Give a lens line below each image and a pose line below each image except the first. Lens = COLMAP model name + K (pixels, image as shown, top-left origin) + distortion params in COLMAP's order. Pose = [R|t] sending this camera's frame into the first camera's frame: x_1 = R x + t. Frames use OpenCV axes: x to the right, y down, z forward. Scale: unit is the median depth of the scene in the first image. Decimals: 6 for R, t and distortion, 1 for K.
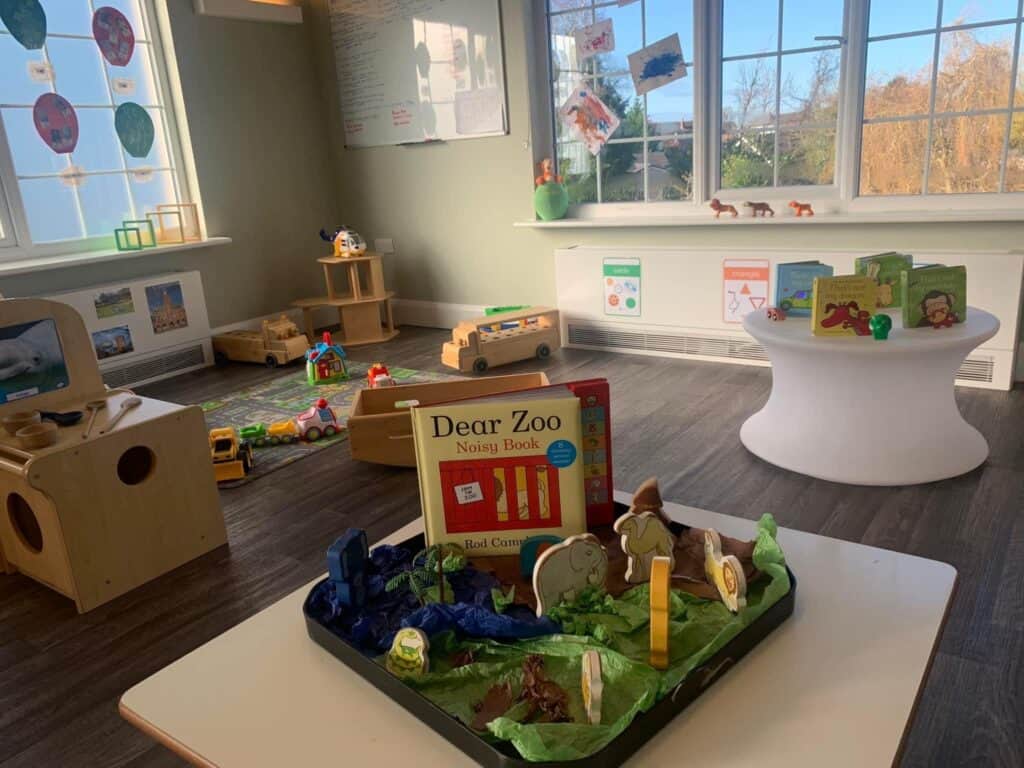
lens RADIAL K [[818.7, 0, 512.0], [0, 818.7, 384.0], [0, 0, 1]] dist [0.050913, -0.001371]
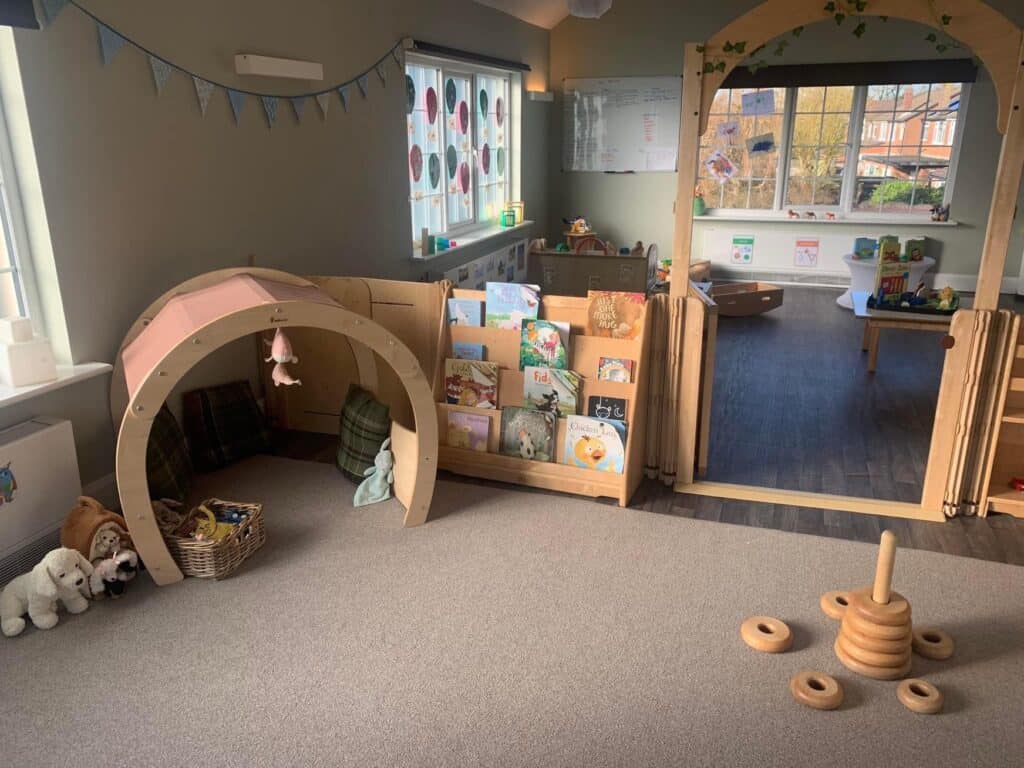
lens RADIAL K [[818.7, 0, 512.0], [0, 818.7, 384.0], [0, 0, 1]] dist [0.050913, -0.001371]
pose [[0.957217, -0.021251, 0.288591, -1.062217], [0.016420, 0.999682, 0.019148, 0.178573], [-0.288906, -0.013590, 0.957261, -0.862777]]
